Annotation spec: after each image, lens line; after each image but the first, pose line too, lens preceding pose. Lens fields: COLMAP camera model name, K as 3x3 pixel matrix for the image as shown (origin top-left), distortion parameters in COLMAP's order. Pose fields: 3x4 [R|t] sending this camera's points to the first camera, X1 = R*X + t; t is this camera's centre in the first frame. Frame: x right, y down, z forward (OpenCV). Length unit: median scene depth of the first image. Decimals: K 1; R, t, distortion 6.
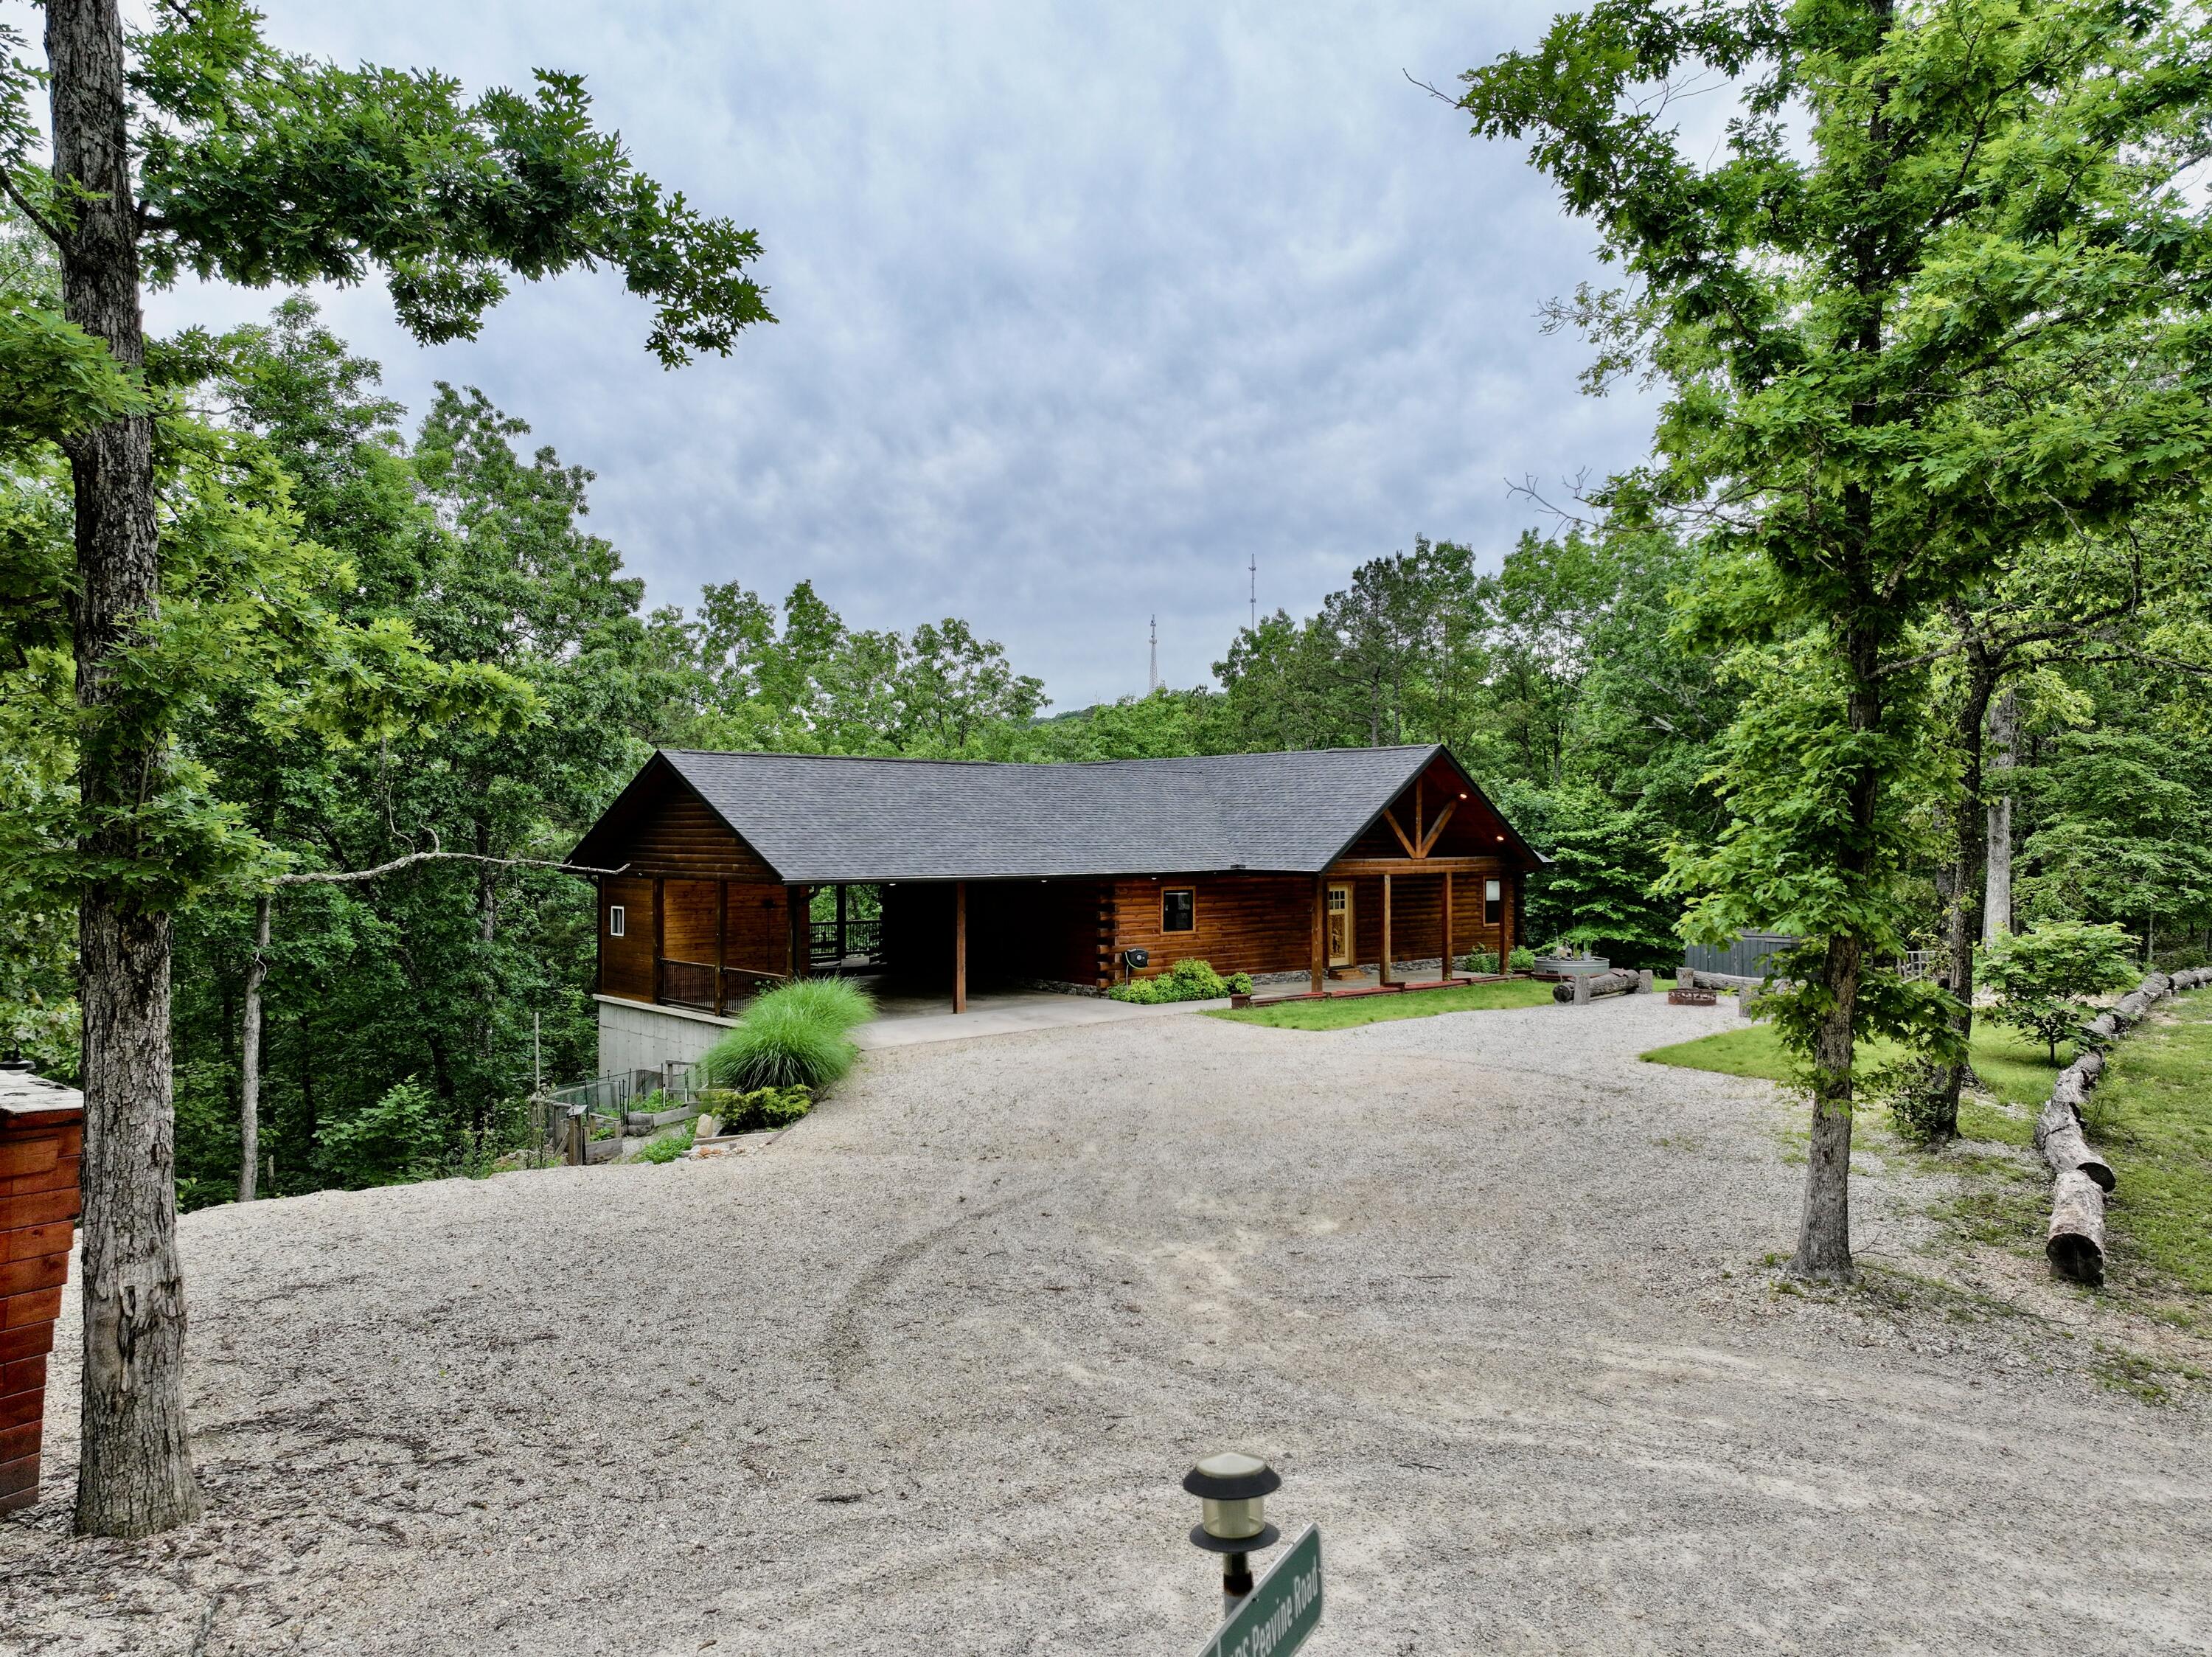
lens RADIAL K [[1549.4, 0, 1114.1], [0, 1549.4, 820.9], [0, 0, 1]] dist [0.007451, -0.003089]
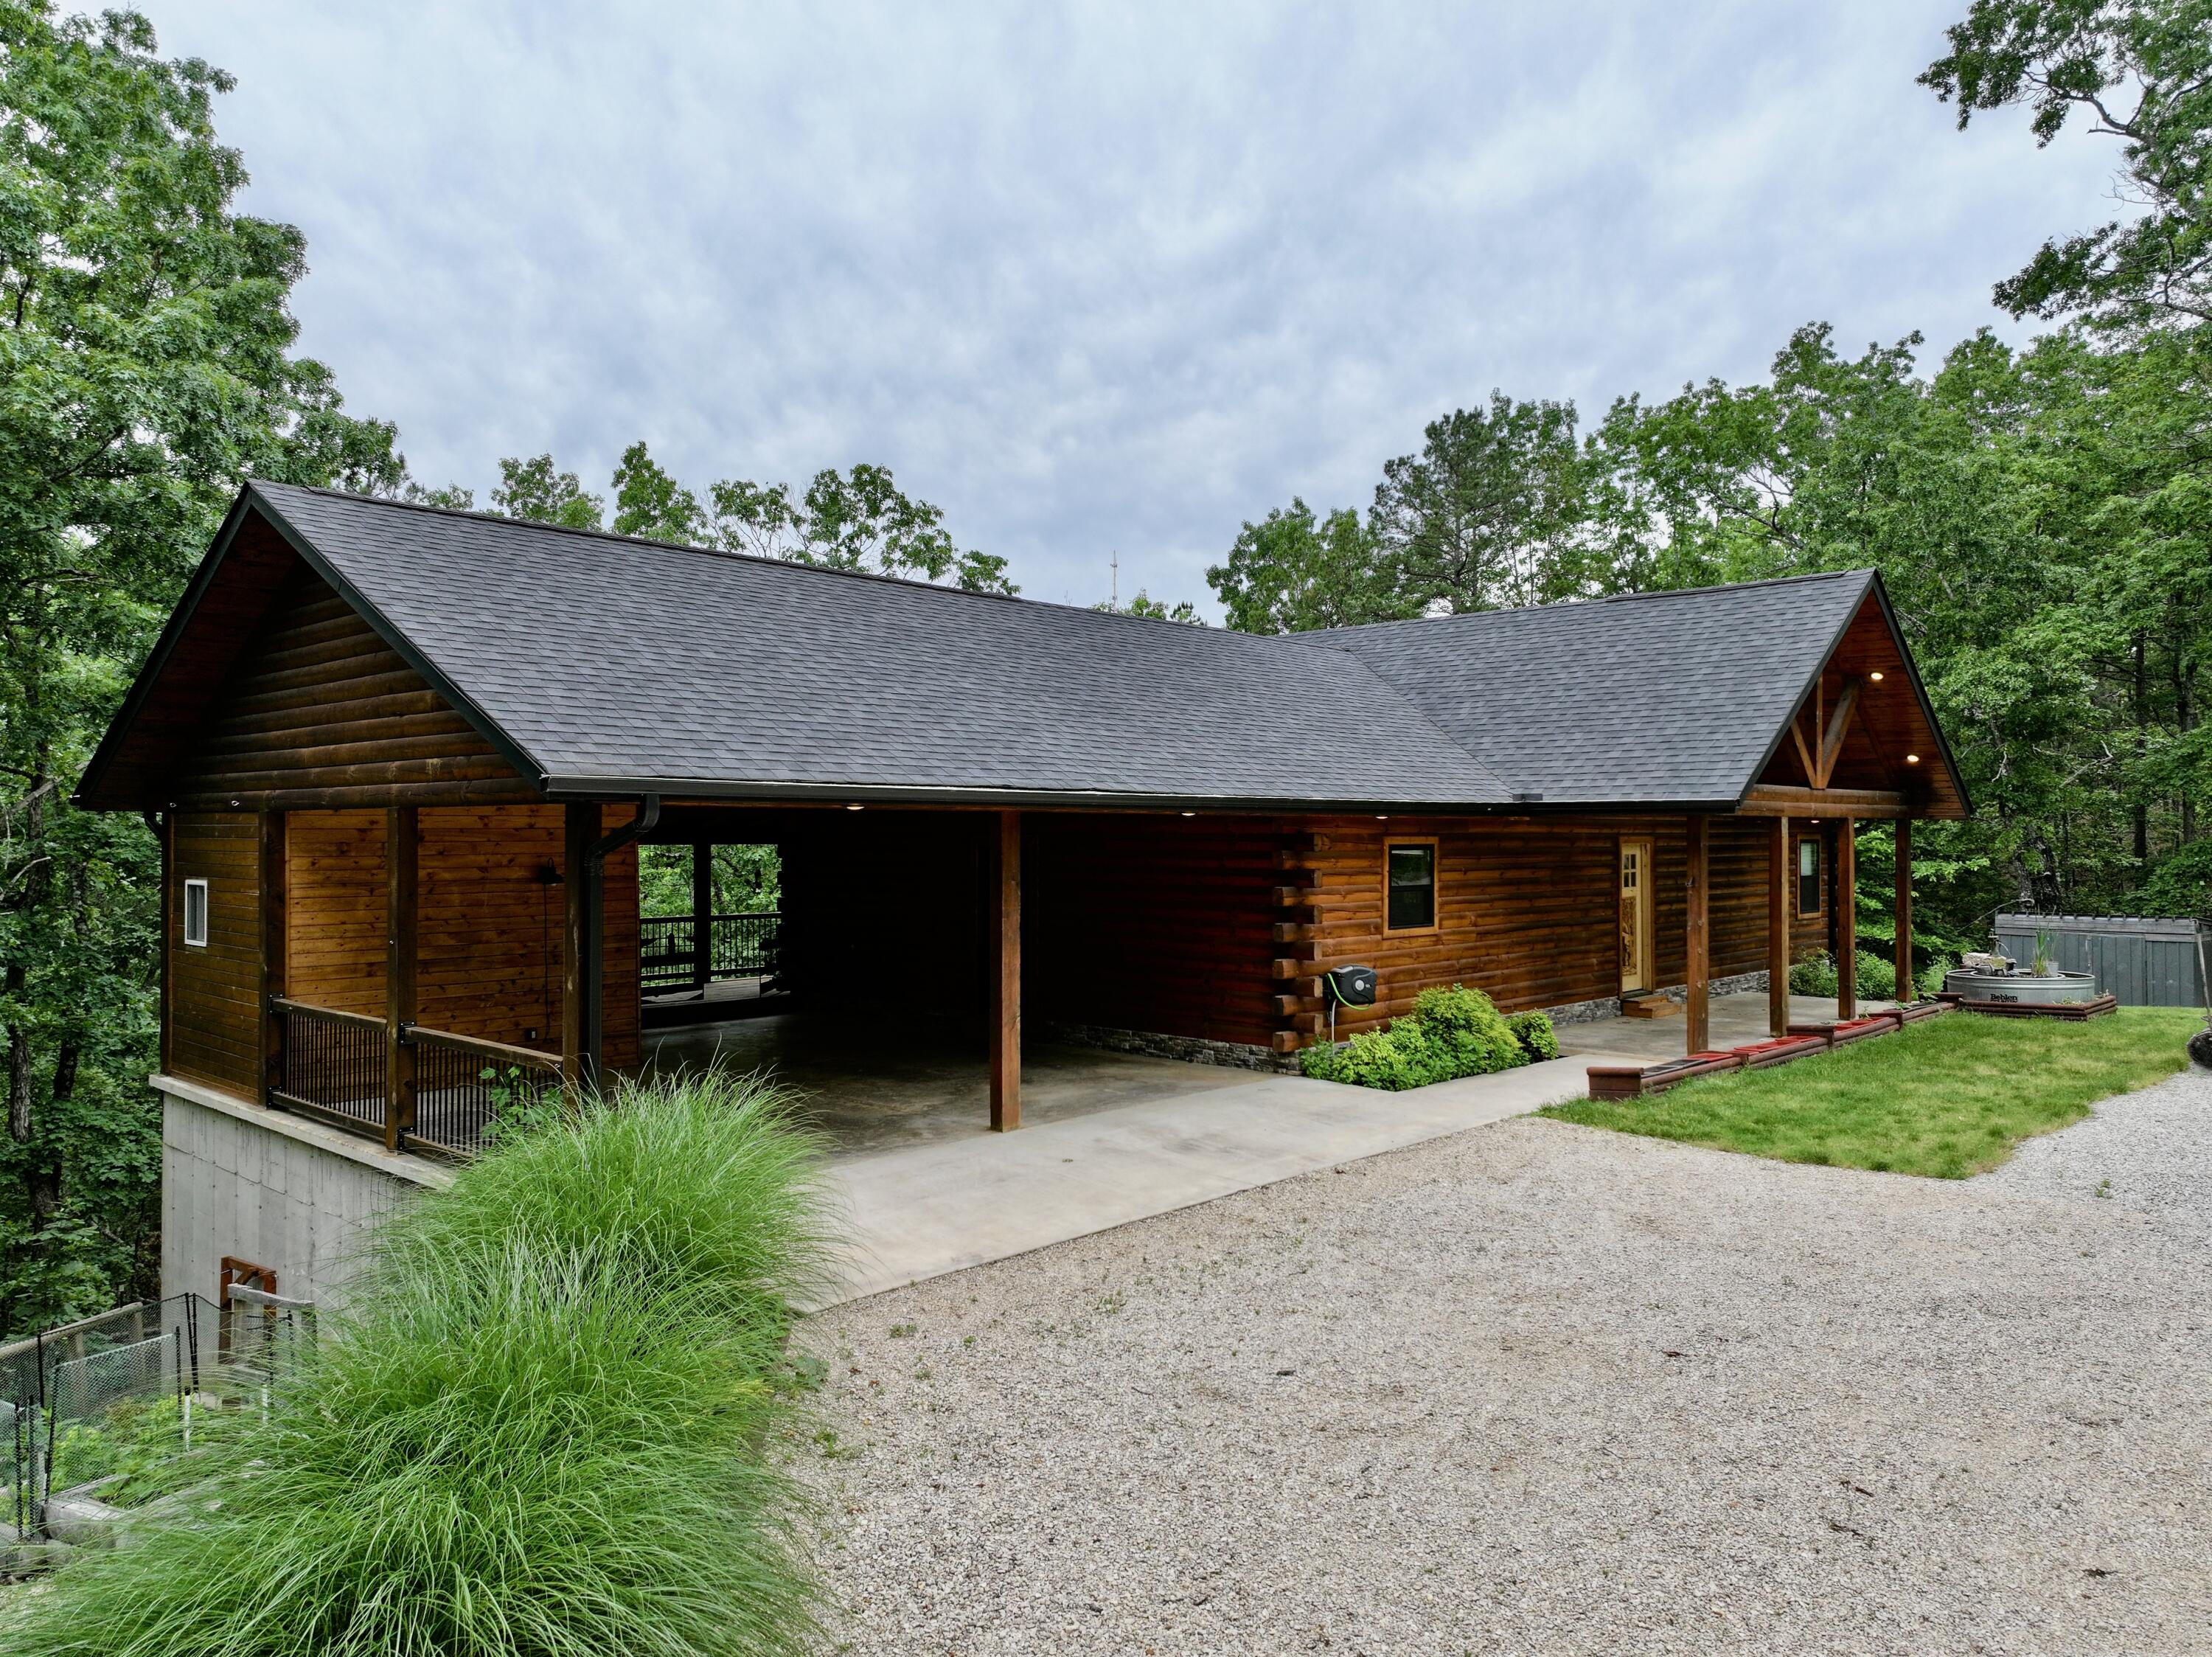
lens RADIAL K [[1549.4, 0, 1114.1], [0, 1549.4, 820.9], [0, 0, 1]] dist [0.007451, -0.003089]
pose [[0.995643, 0.000691, 0.093239, -0.090767], [-0.000626, 1.000000, -0.000730, 0.035014], [-0.093240, 0.000668, 0.995643, 0.484955]]
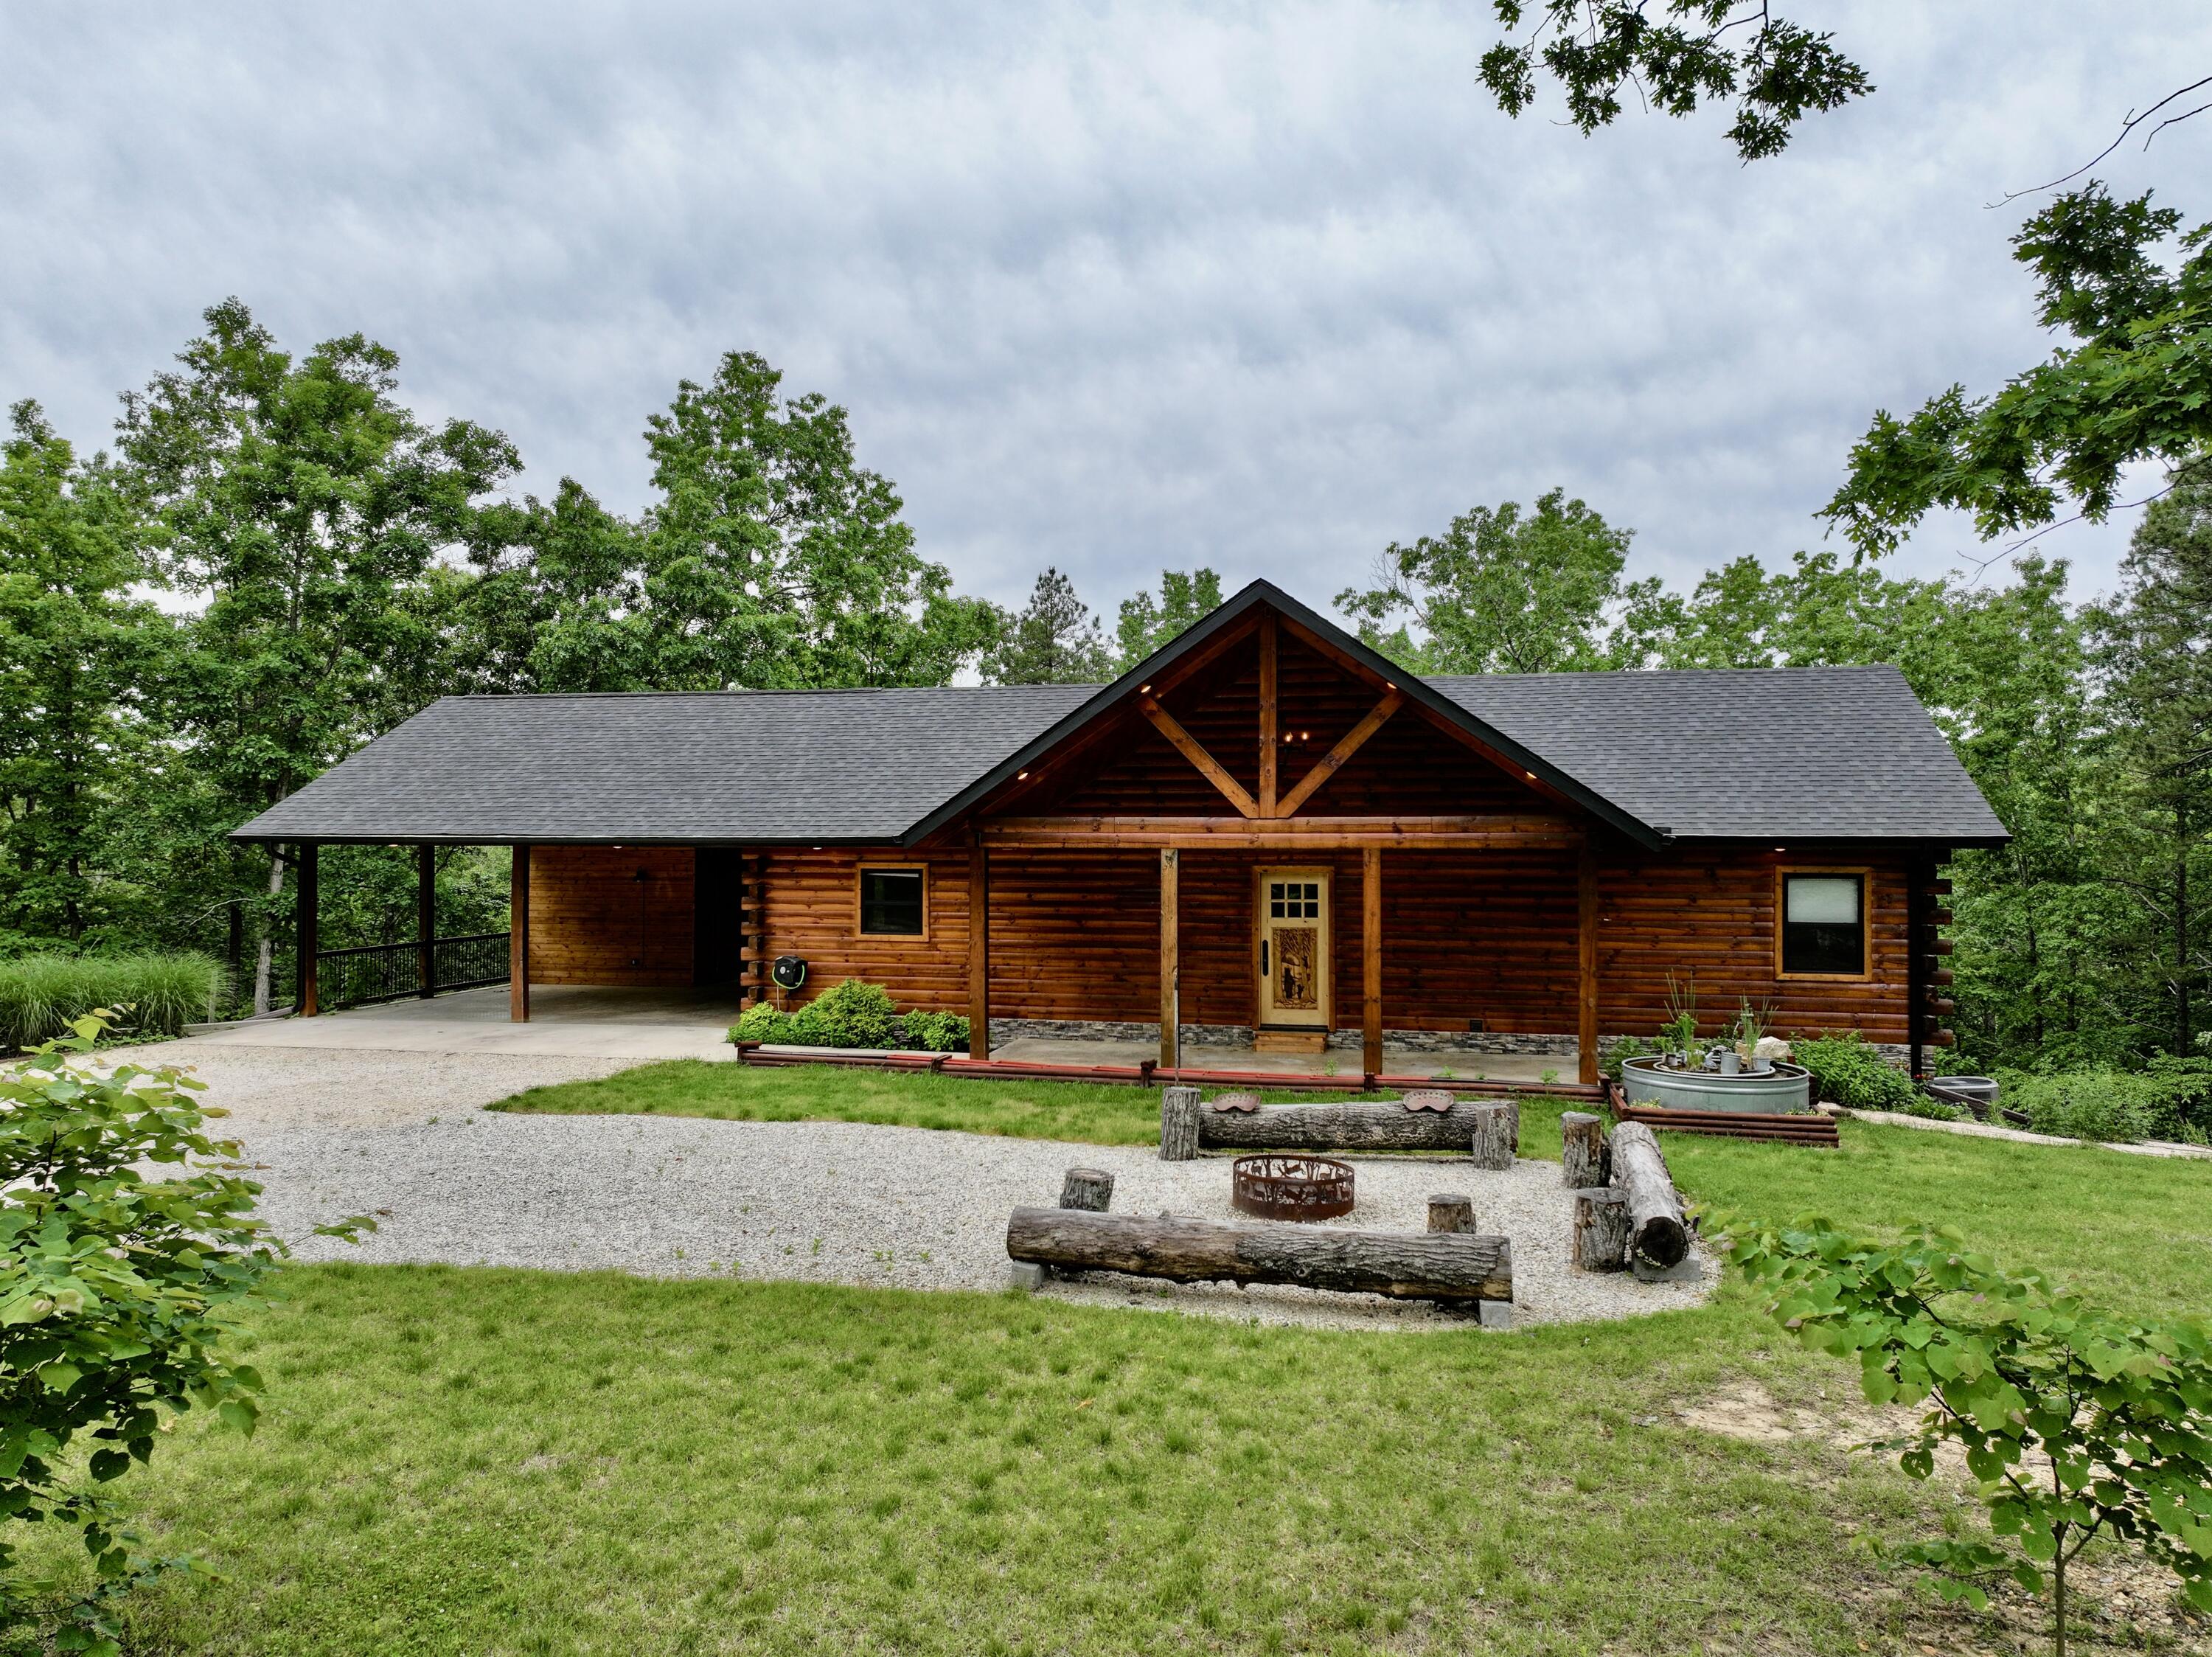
lens RADIAL K [[1549.4, 0, 1114.1], [0, 1549.4, 820.9], [0, 0, 1]] dist [0.007451, -0.003089]
pose [[0.574312, -0.003446, -0.818629, 0.559333], [0.006745, 0.999977, 0.000523, 0.023975], [0.818609, -0.005822, 0.574322, 0.665580]]
